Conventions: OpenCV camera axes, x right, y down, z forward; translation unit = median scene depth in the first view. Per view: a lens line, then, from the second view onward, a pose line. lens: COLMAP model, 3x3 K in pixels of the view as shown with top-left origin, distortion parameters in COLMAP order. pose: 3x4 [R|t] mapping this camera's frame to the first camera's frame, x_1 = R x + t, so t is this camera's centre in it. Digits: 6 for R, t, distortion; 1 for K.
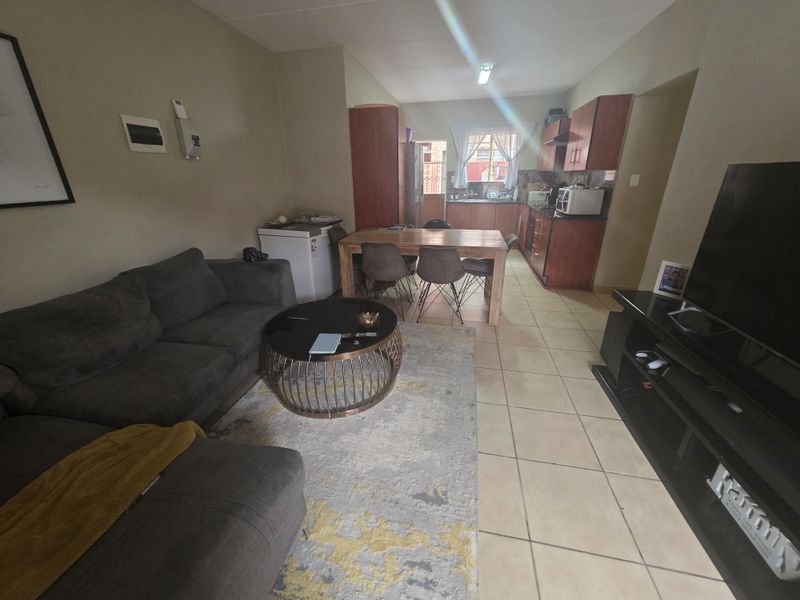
lens RADIAL K [[322.1, 0, 397.0], [0, 322.1, 301.5], [0, 0, 1]] dist [0.000993, 0.000263]
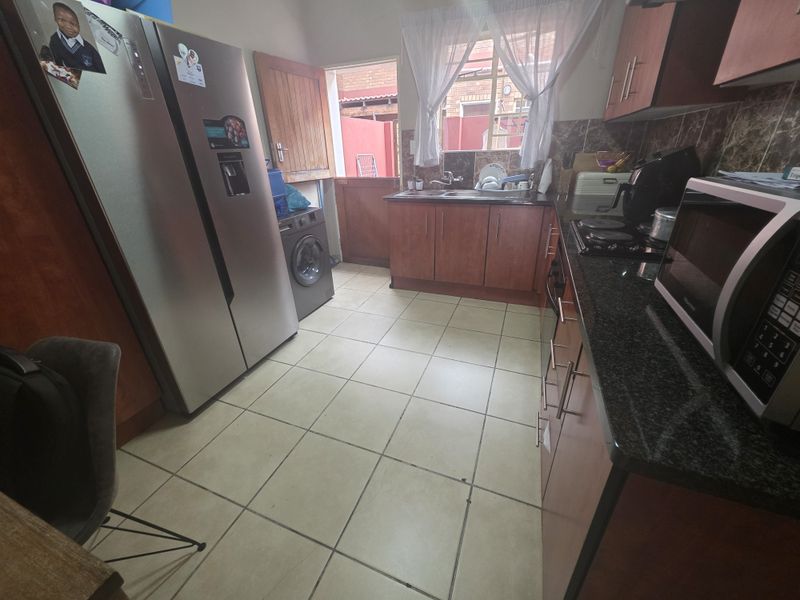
lens RADIAL K [[322.1, 0, 402.9], [0, 322.1, 298.4], [0, 0, 1]] dist [0.000993, 0.000263]
pose [[0.986325, 0.054321, -0.155605, 0.255051], [-0.044101, 0.996683, 0.068396, -0.195026], [0.158805, -0.060598, 0.985449, 0.531893]]
